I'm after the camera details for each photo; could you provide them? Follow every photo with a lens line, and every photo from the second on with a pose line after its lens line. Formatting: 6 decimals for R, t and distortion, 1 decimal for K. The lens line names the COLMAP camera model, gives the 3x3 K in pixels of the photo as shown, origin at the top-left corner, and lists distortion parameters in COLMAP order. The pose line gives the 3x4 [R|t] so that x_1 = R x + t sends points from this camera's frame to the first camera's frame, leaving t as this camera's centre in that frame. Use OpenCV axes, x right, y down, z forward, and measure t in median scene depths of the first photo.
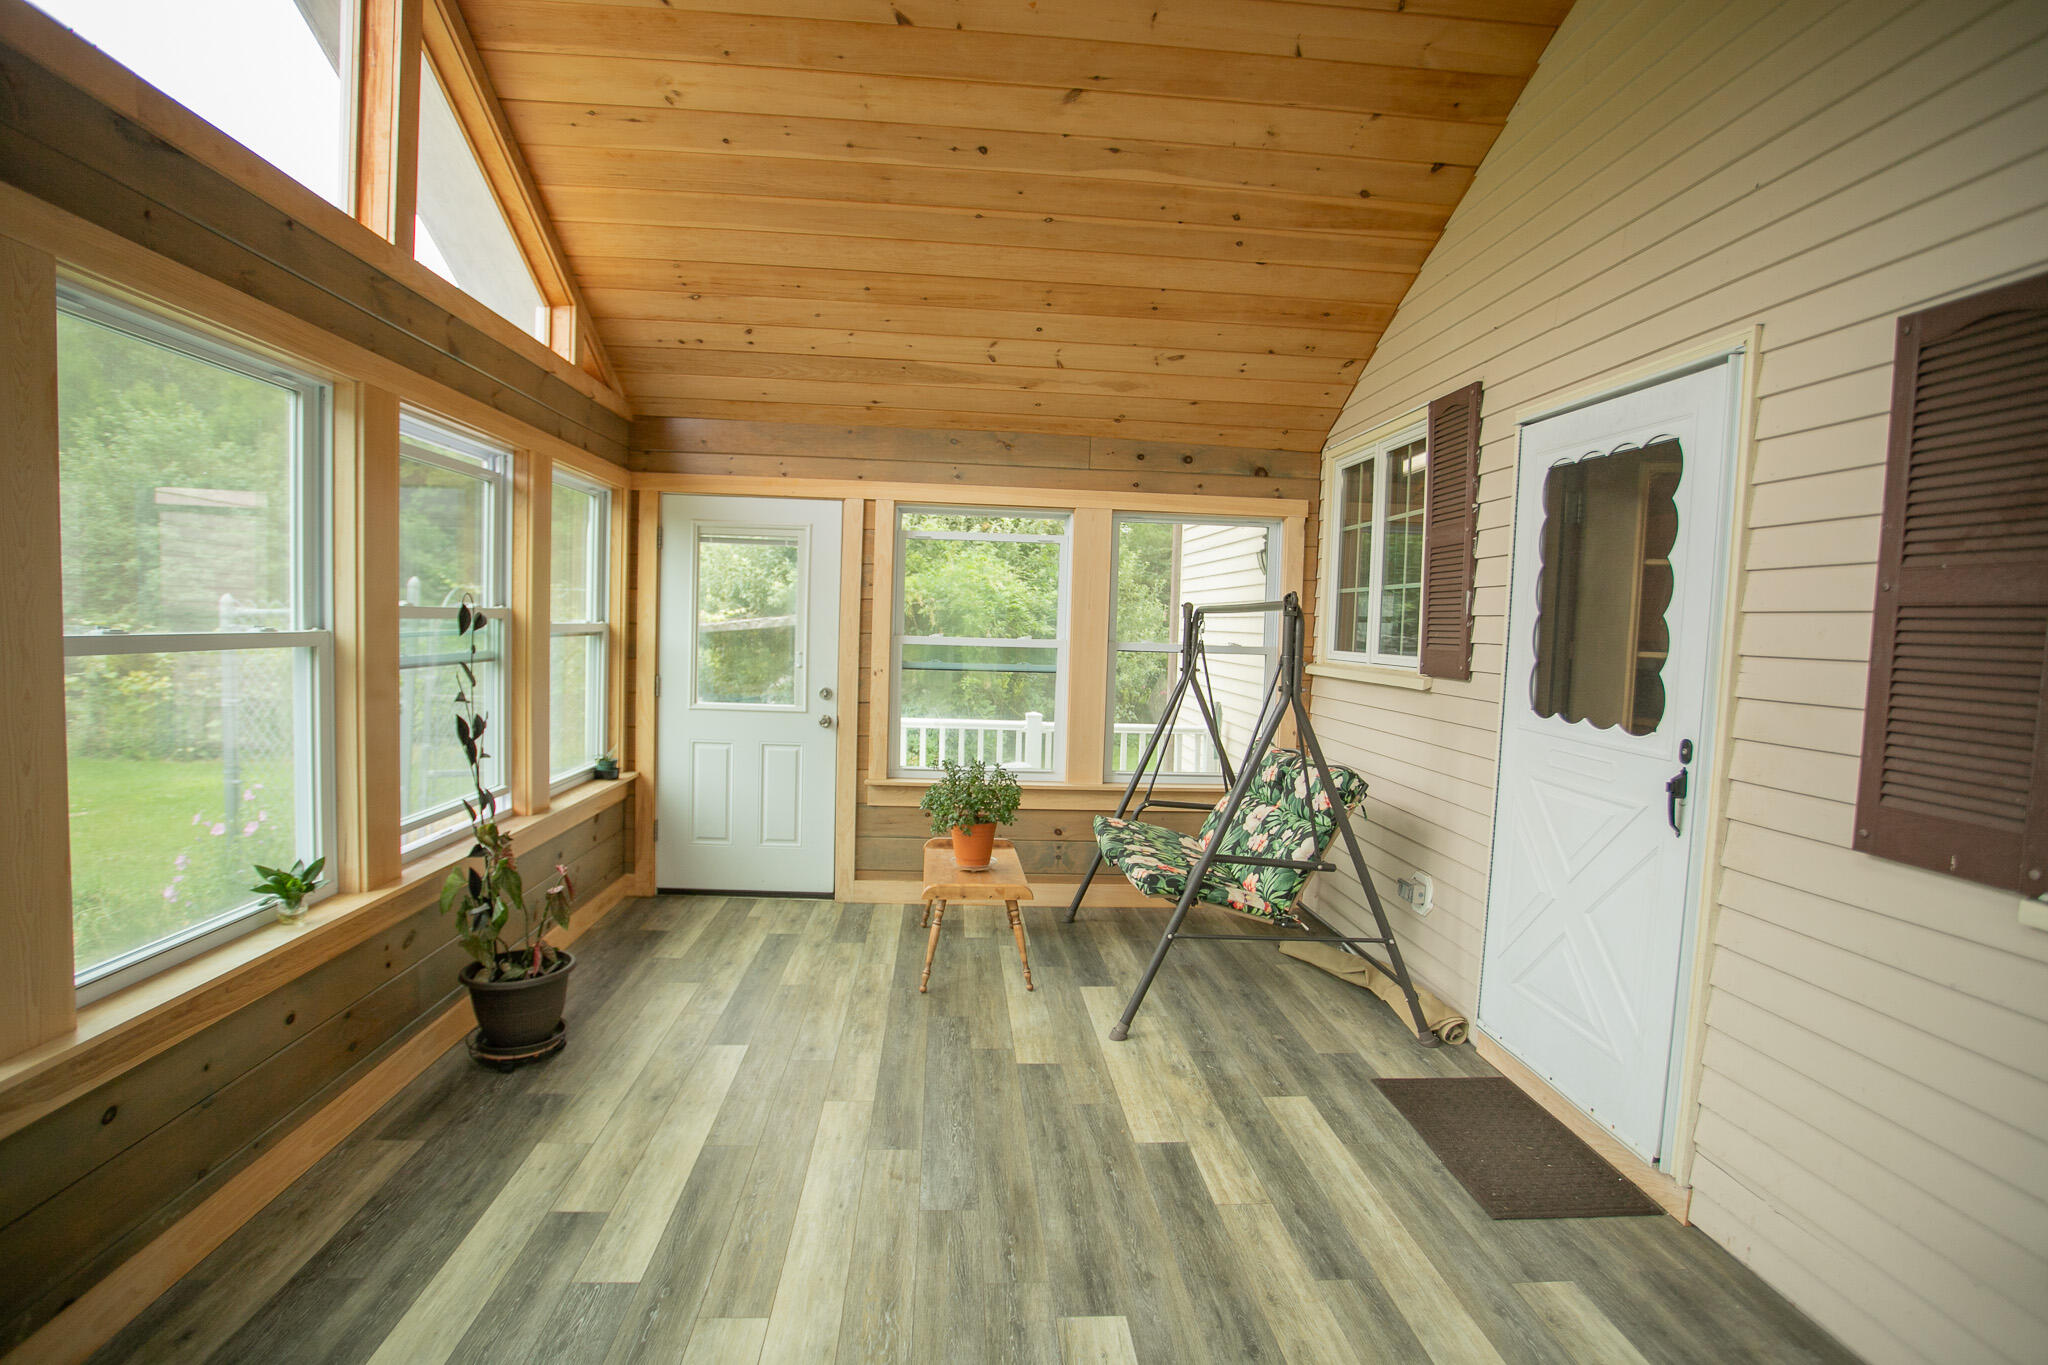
lens RADIAL K [[996.1, 0, 1015.3], [0, 996.1, 683.1], [0, 0, 1]] dist [-0.077562, 0.034505]
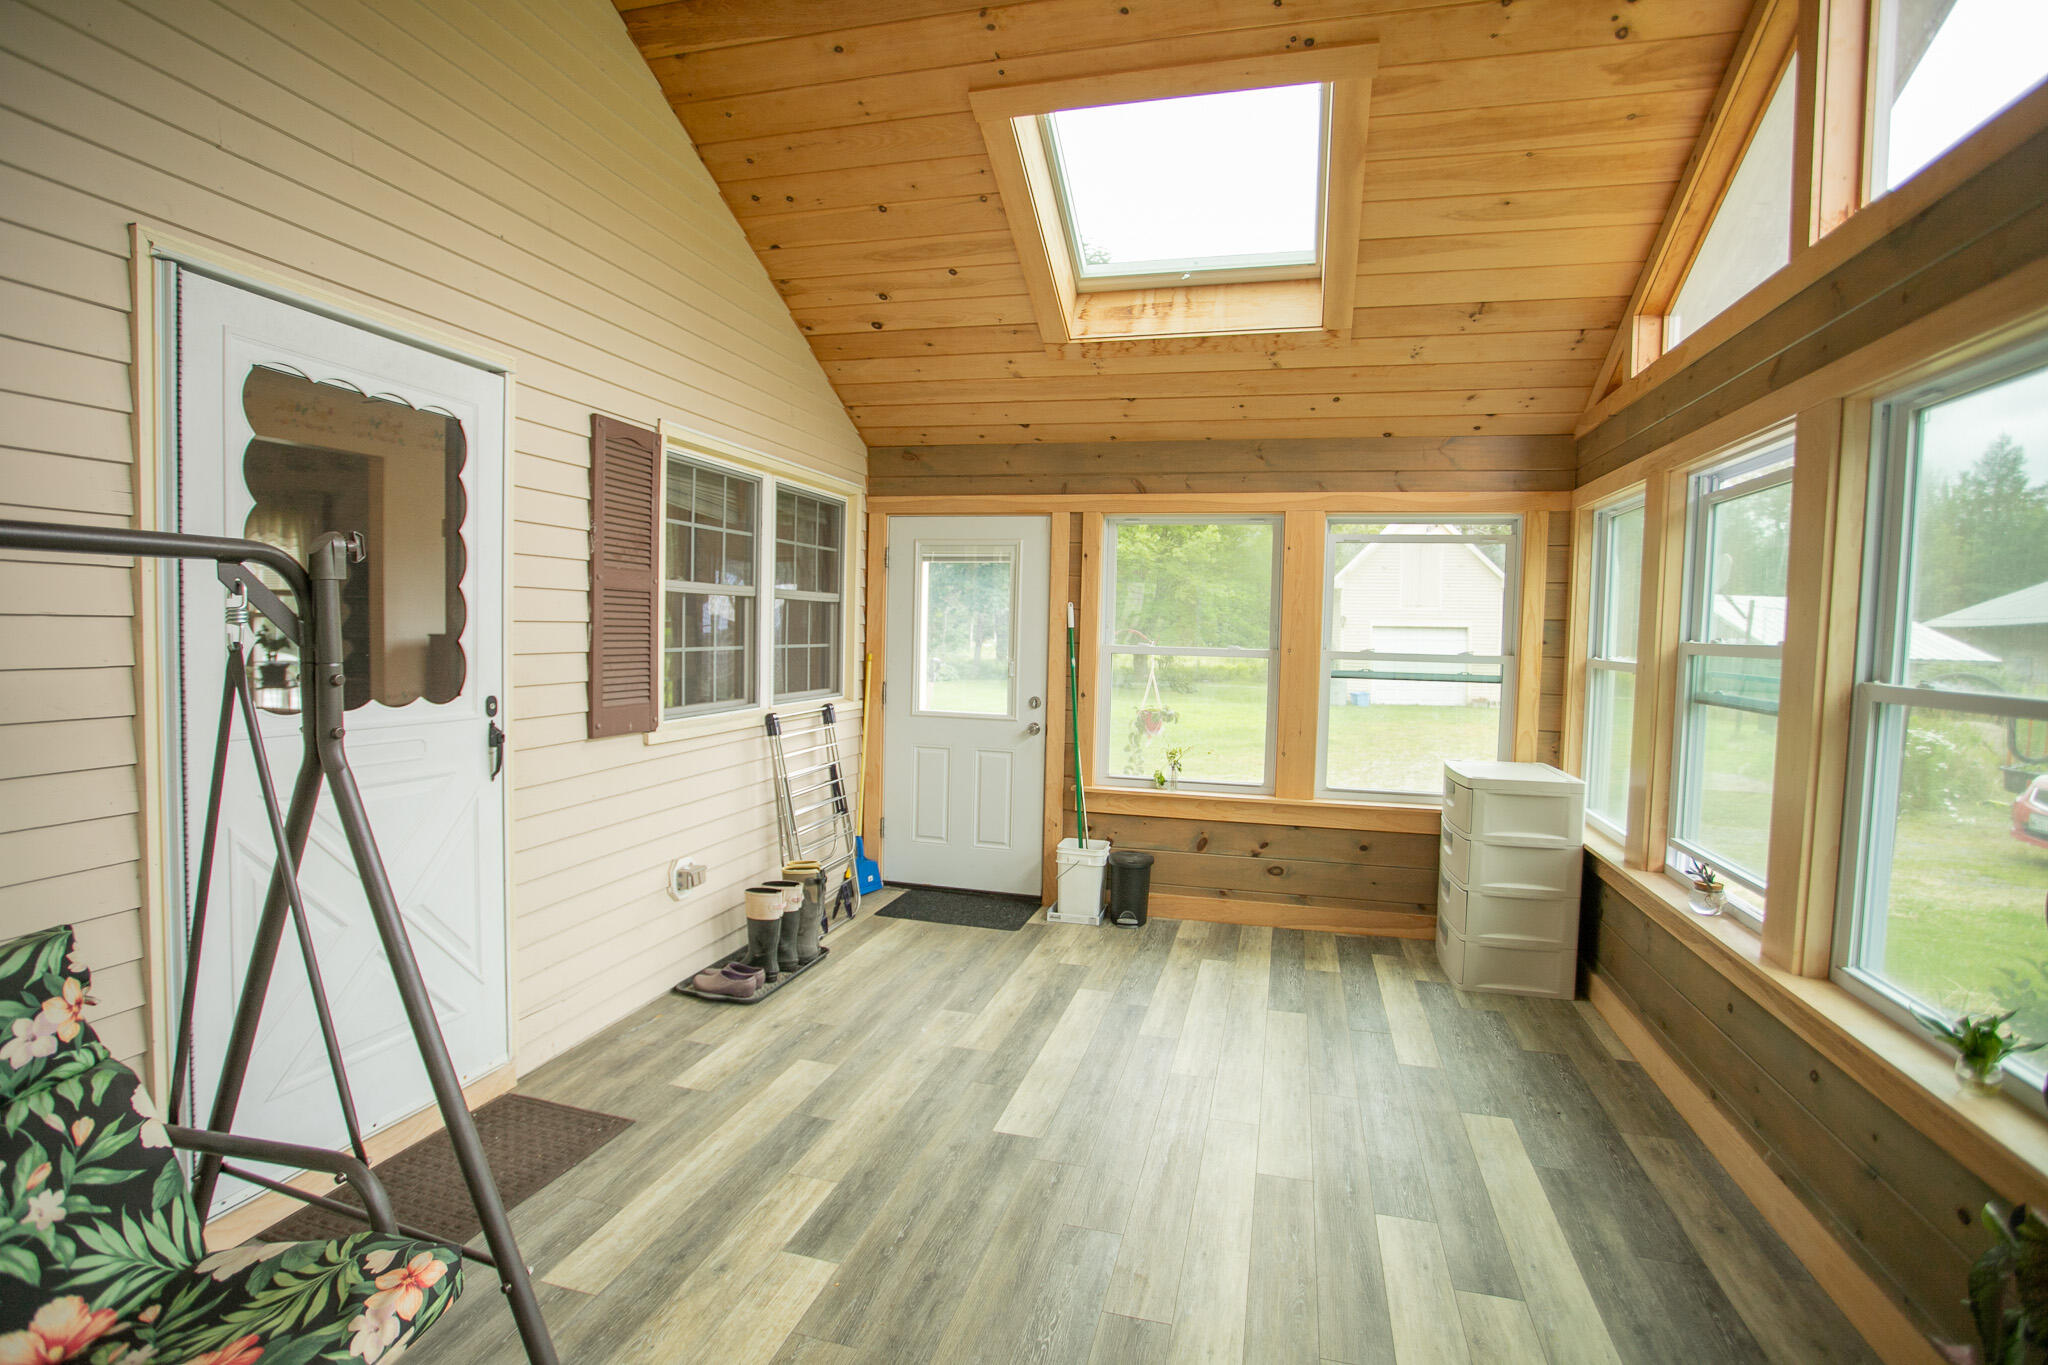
lens RADIAL K [[996.1, 0, 1015.3], [0, 996.1, 683.1], [0, 0, 1]] dist [-0.077562, 0.034505]
pose [[-0.941863, -0.074846, 0.327554, -0.181096], [-0.034355, 0.991217, 0.127707, -0.084032], [-0.334235, 0.109030, -0.936162, 1.247007]]
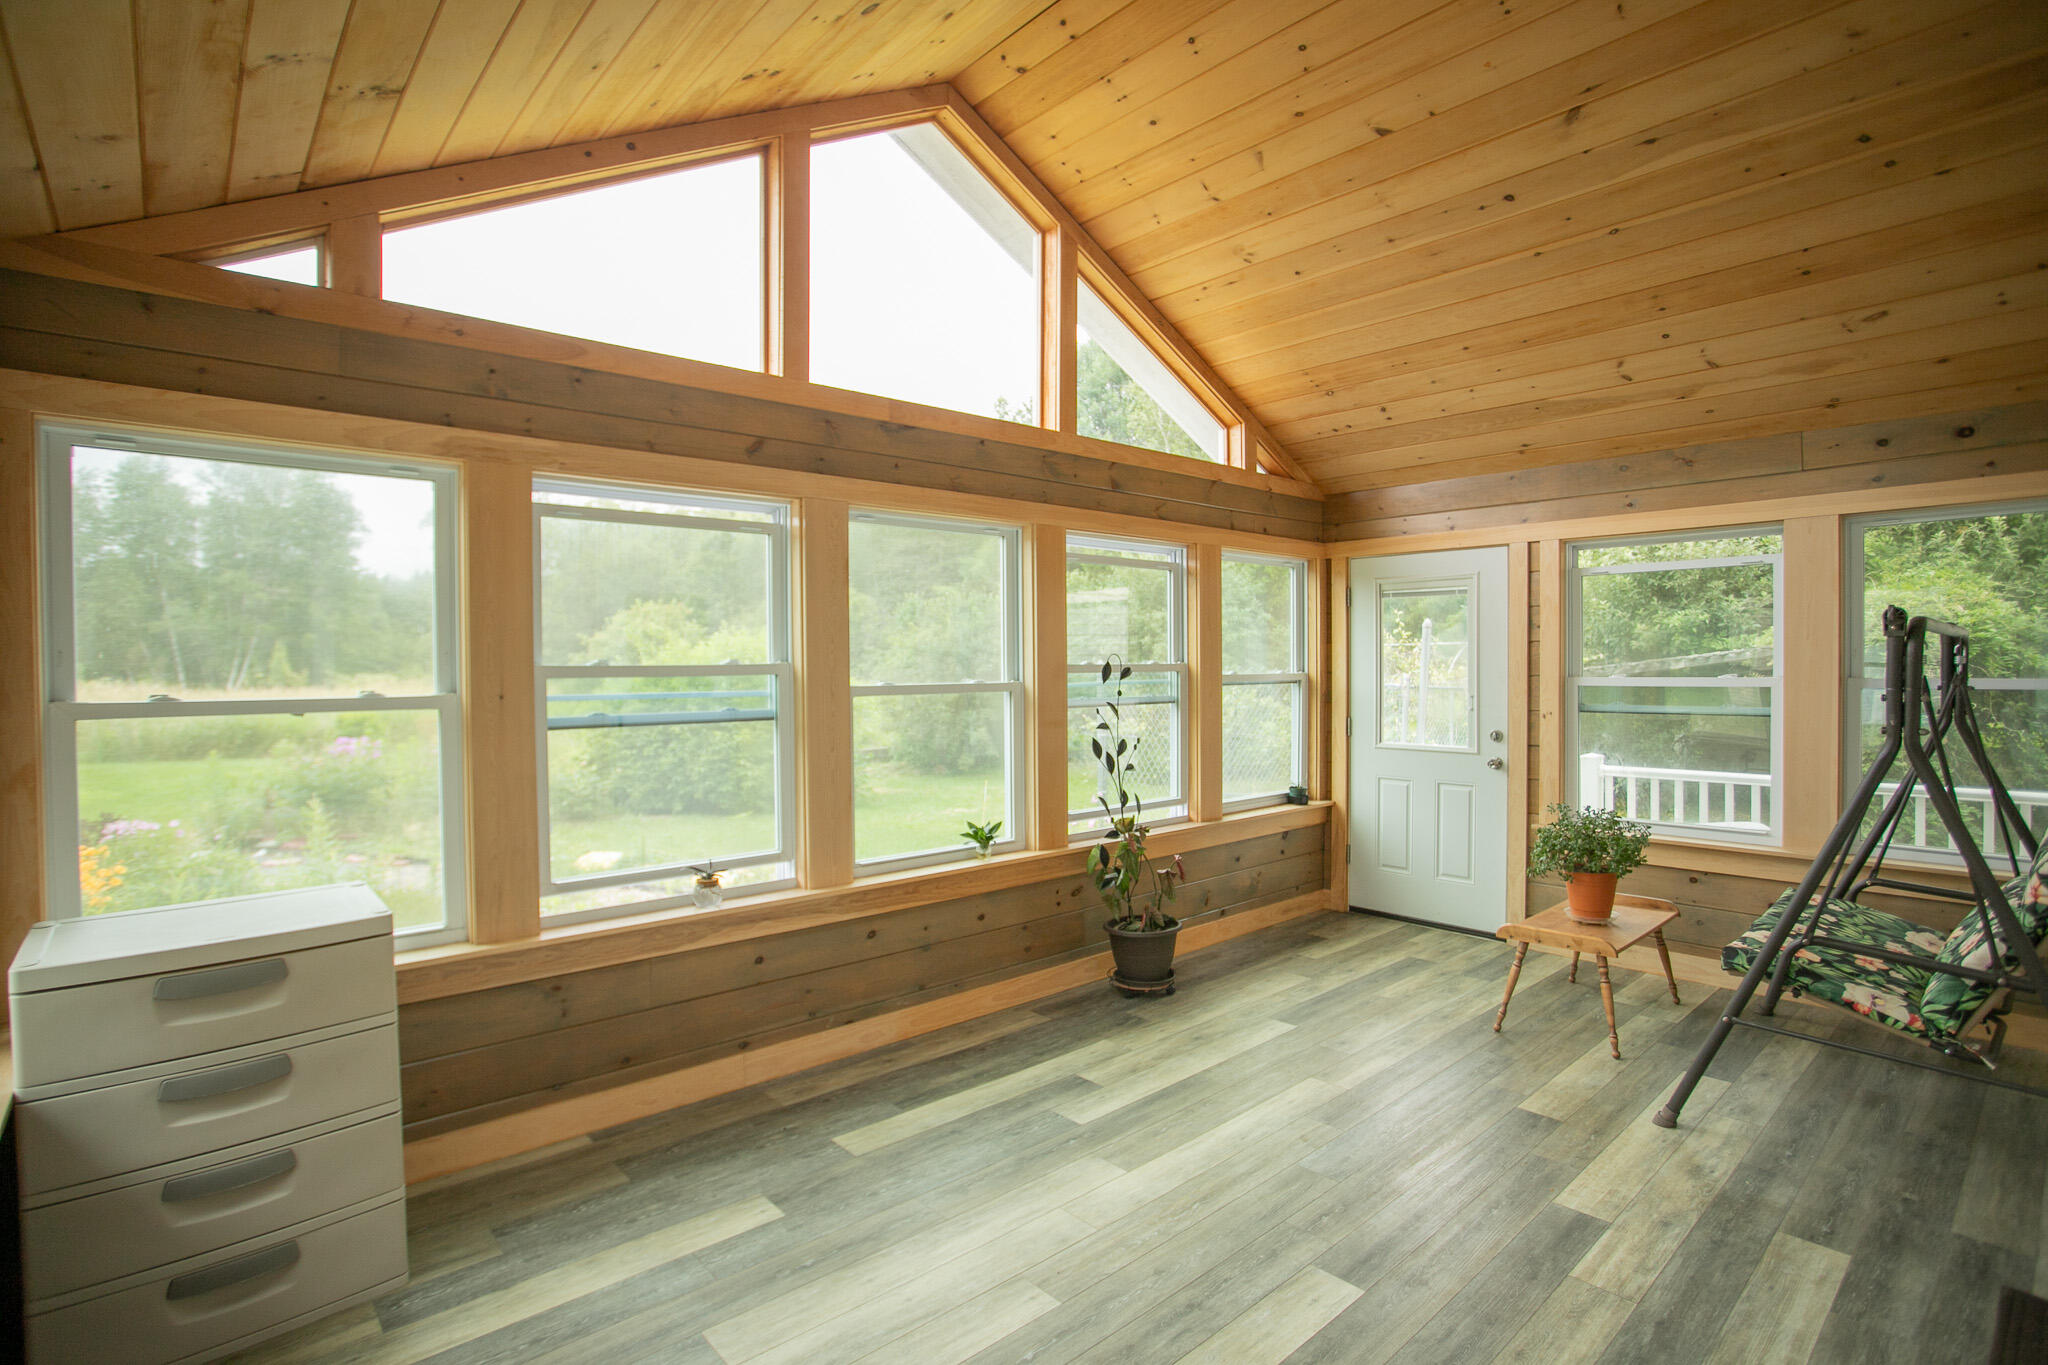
lens RADIAL K [[996.1, 0, 1015.3], [0, 996.1, 683.1], [0, 0, 1]] dist [-0.077562, 0.034505]
pose [[0.604314, -0.022820, -0.796420, 0.425704], [-0.020685, 0.998803, -0.044314, 0.015066], [0.796478, 0.043254, 0.603119, 0.001312]]
